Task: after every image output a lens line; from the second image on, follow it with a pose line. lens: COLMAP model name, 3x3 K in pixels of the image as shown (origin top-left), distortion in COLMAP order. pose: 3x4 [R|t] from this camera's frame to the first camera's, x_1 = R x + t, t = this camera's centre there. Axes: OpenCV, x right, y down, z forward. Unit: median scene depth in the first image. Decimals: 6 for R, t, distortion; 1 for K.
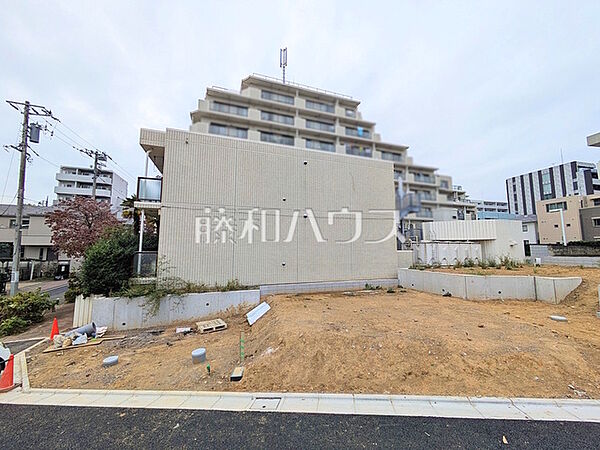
lens RADIAL K [[236.8, 0, 299.4], [0, 236.8, 224.5], [0, 0, 1]] dist [-0.000551, 0.002100]
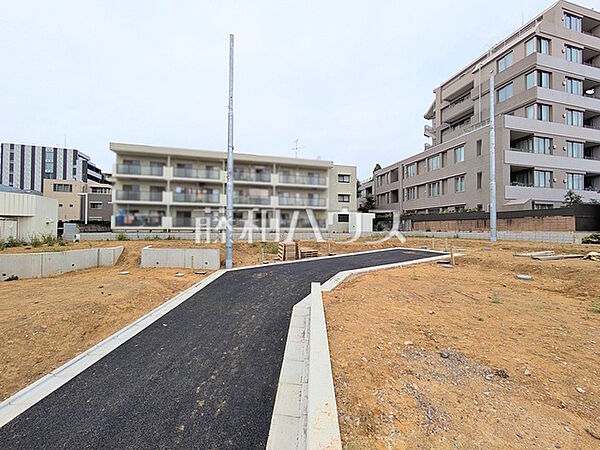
lens RADIAL K [[236.8, 0, 299.4], [0, 236.8, 224.5], [0, 0, 1]] dist [-0.000551, 0.002100]
pose [[-0.092619, 0.015285, 0.995584, -0.126359], [-0.109438, 0.993668, -0.025436, 0.001911], [-0.989669, -0.111311, -0.090360, 0.019077]]
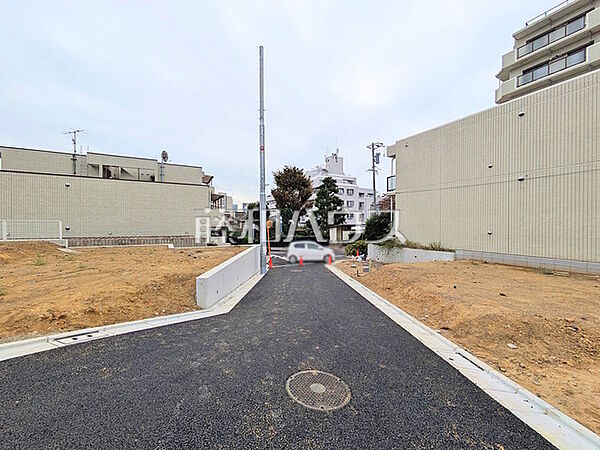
lens RADIAL K [[236.8, 0, 299.4], [0, 236.8, 224.5], [0, 0, 1]] dist [-0.000551, 0.002100]
pose [[0.179496, 0.002280, -0.983756, 0.313389], [0.097721, 0.995010, 0.020136, 0.014156], [0.978893, -0.099748, 0.178378, 0.021586]]
